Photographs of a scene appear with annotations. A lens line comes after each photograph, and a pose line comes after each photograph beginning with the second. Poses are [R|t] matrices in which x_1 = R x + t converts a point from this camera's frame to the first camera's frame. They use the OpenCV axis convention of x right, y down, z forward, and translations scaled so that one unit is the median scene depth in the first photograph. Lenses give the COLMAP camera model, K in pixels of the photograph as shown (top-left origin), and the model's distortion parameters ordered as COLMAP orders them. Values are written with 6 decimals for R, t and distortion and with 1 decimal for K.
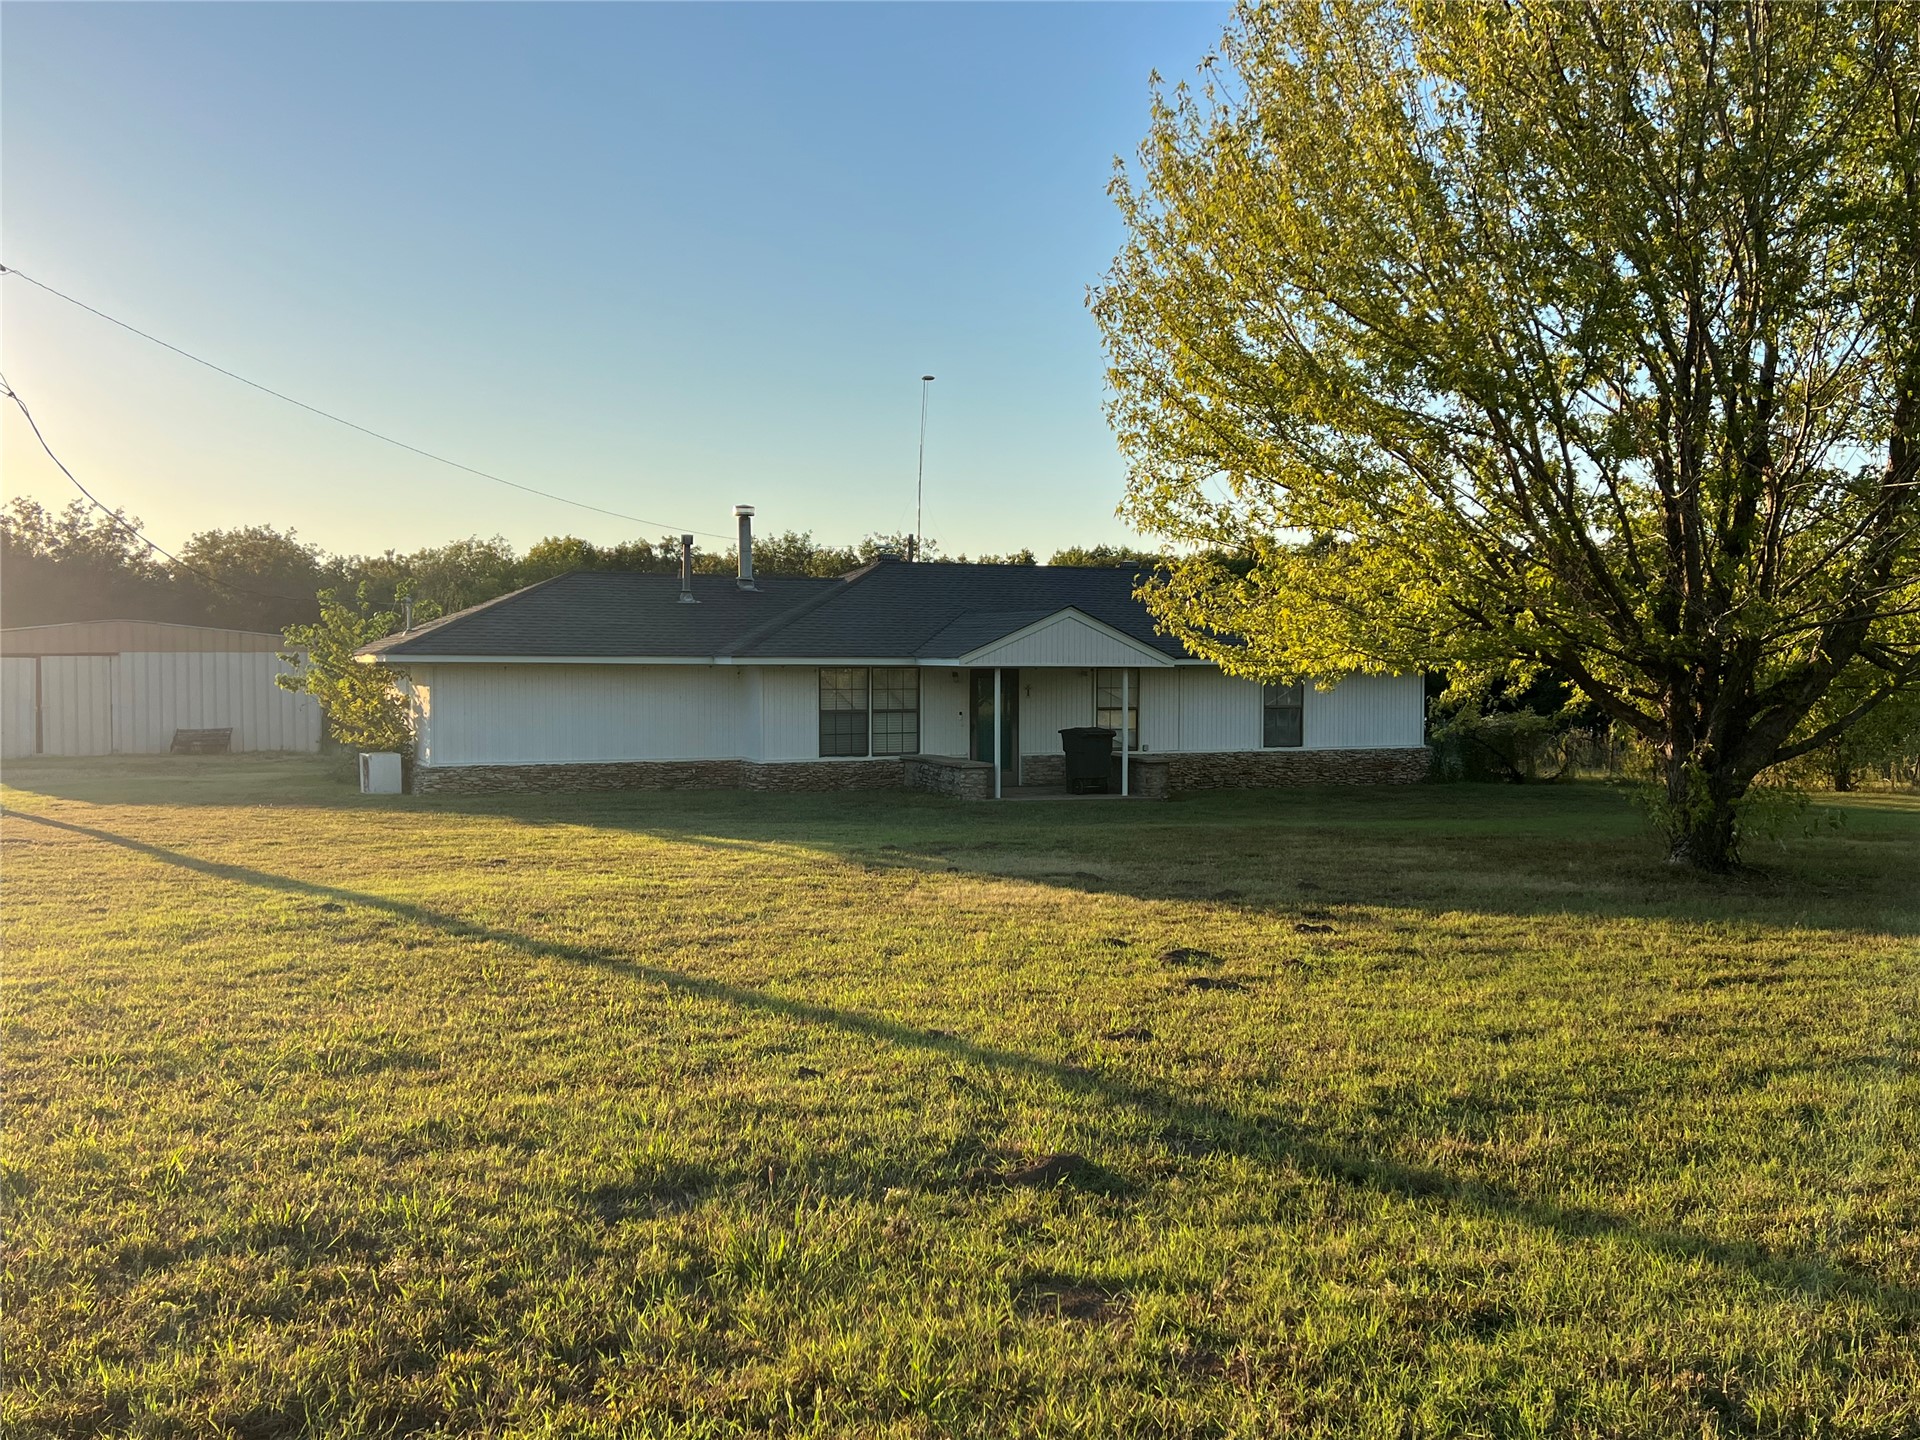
lens RADIAL K [[1666.6, 0, 967.7], [0, 1666.6, 714.5], [0, 0, 1]] dist [0.073774, -0.093718]
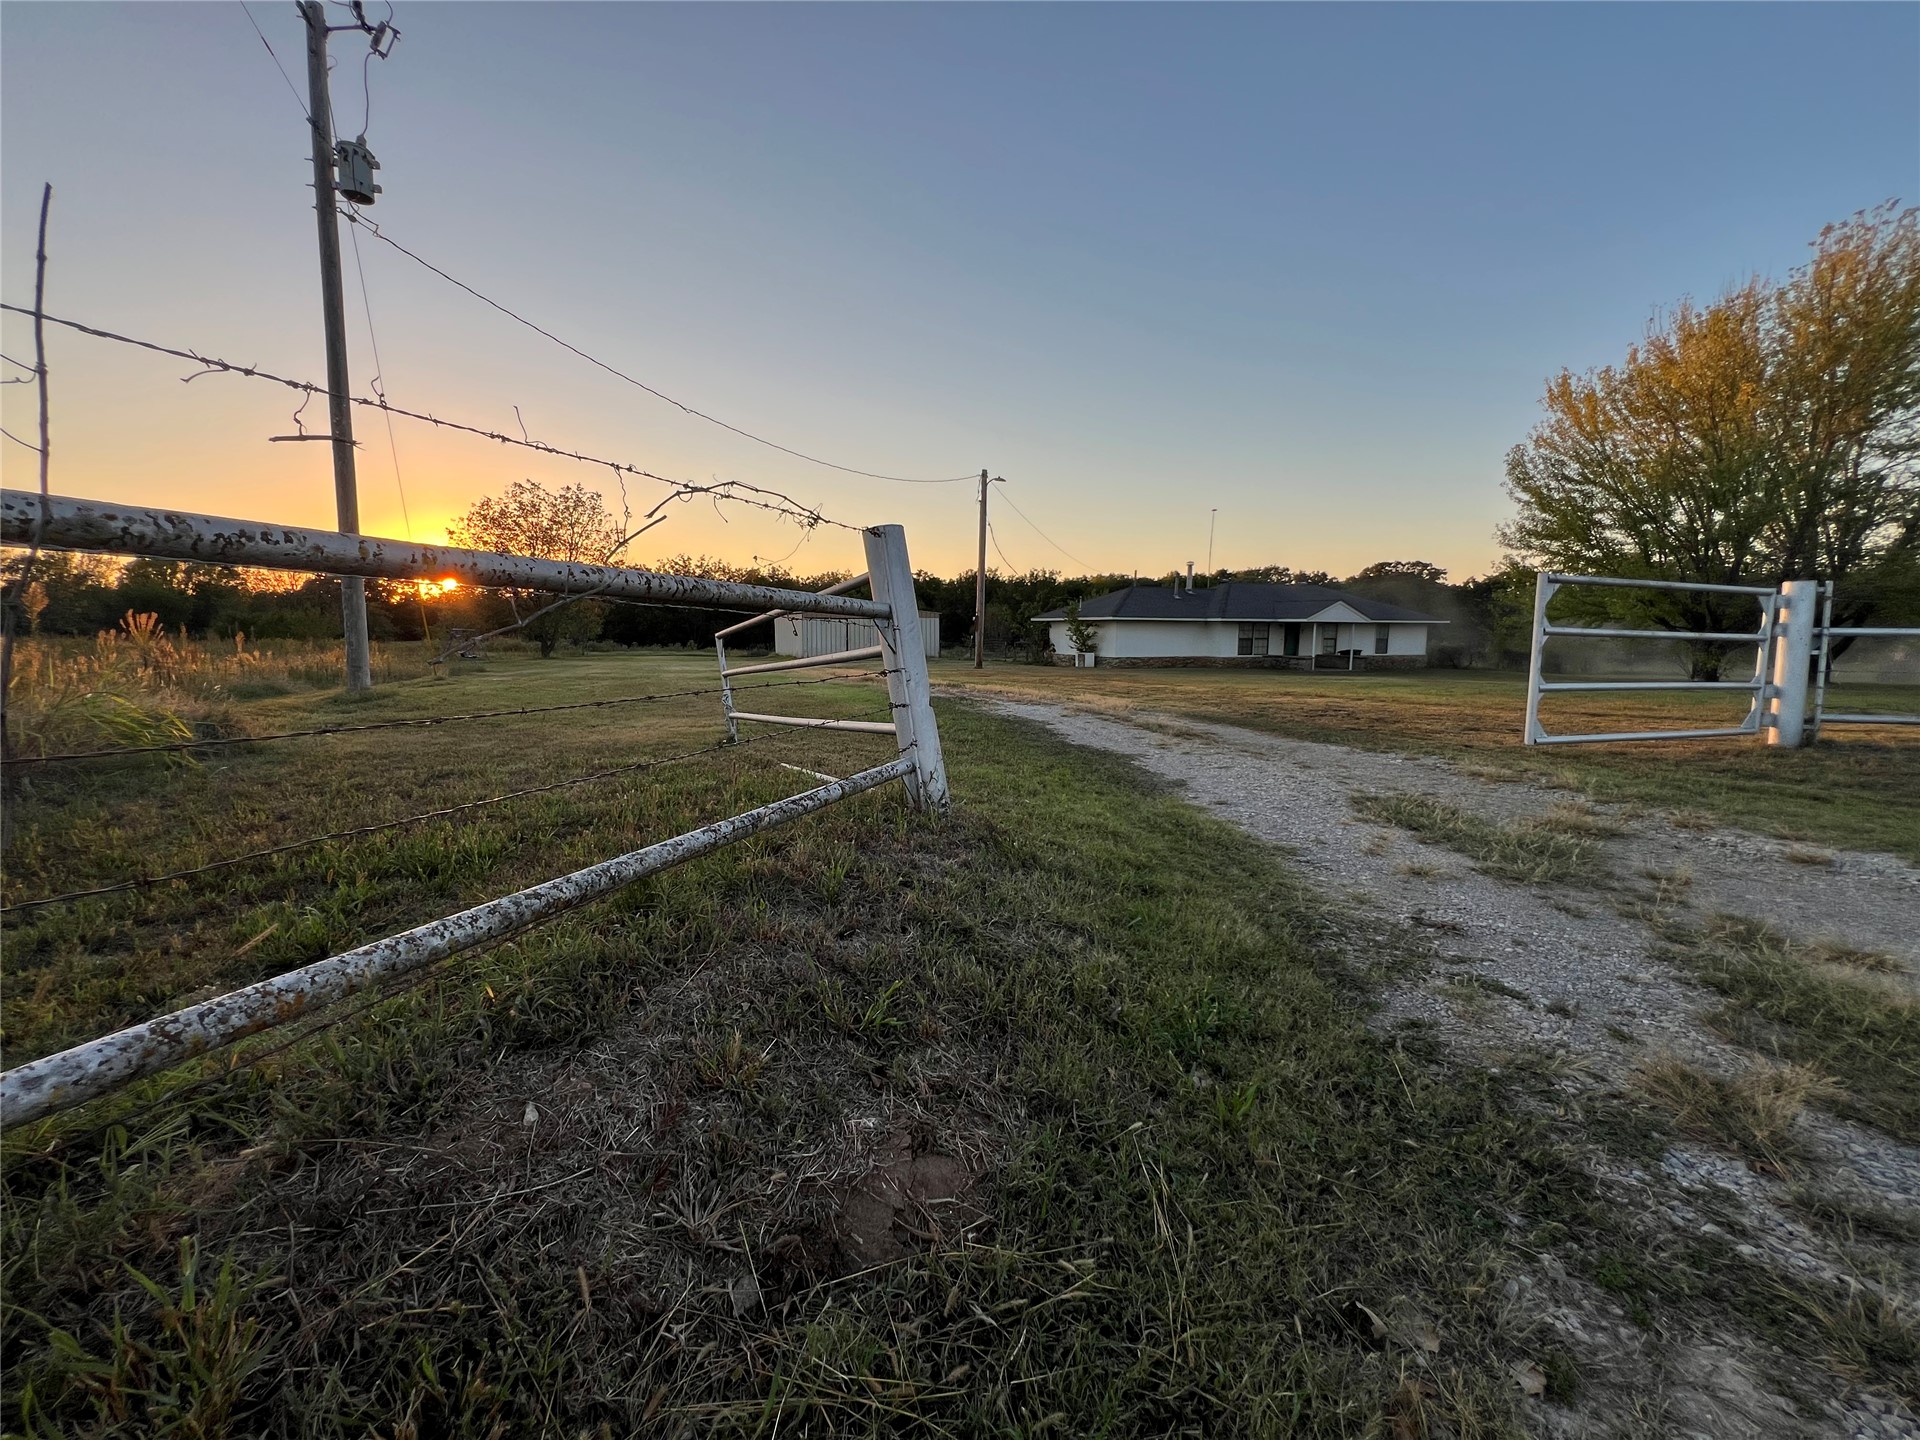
lens RADIAL K [[768.2, 0, 964.1], [0, 768.2, 719.9], [0, 0, 1]] dist [-0.000069, 0.000049]
pose [[0.998422, 0.011425, -0.054981, -1.060715], [-0.006527, 0.996060, 0.088441, 0.052832], [0.055774, -0.087943, 0.994563, -0.671033]]
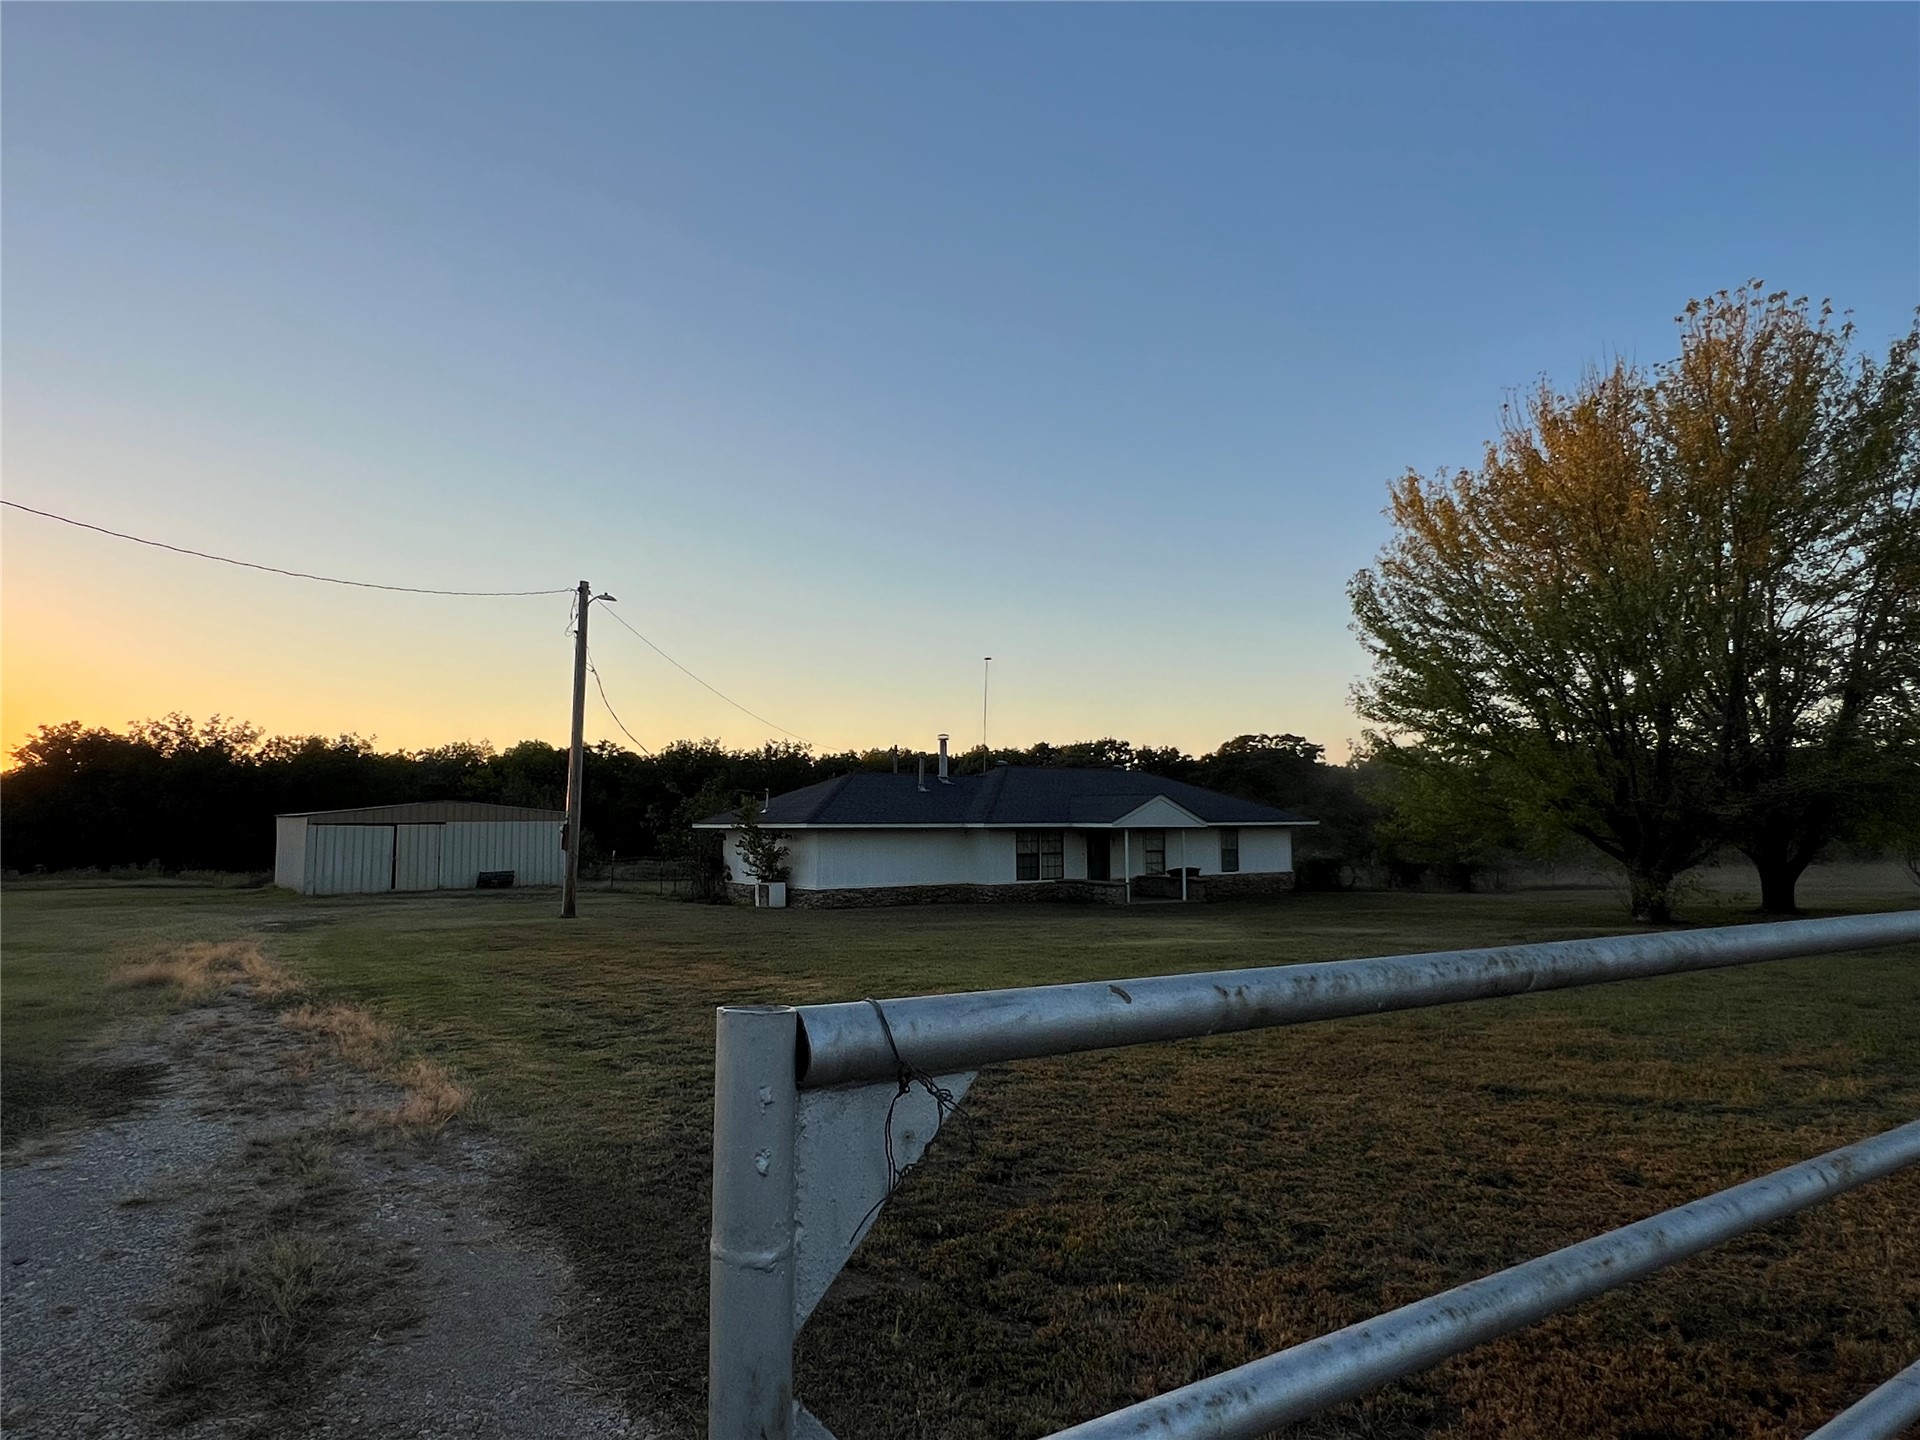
lens RADIAL K [[1126.0, 0, 960.0], [0, 1126.0, 717.7], [0, 0, 1]] dist [-0.001335, 0.001855]
pose [[0.984267, 0.011055, 0.176343, -0.798348], [0.011117, 0.992188, -0.124255, 0.004939], [-0.176339, 0.124260, 0.976455, -0.334316]]
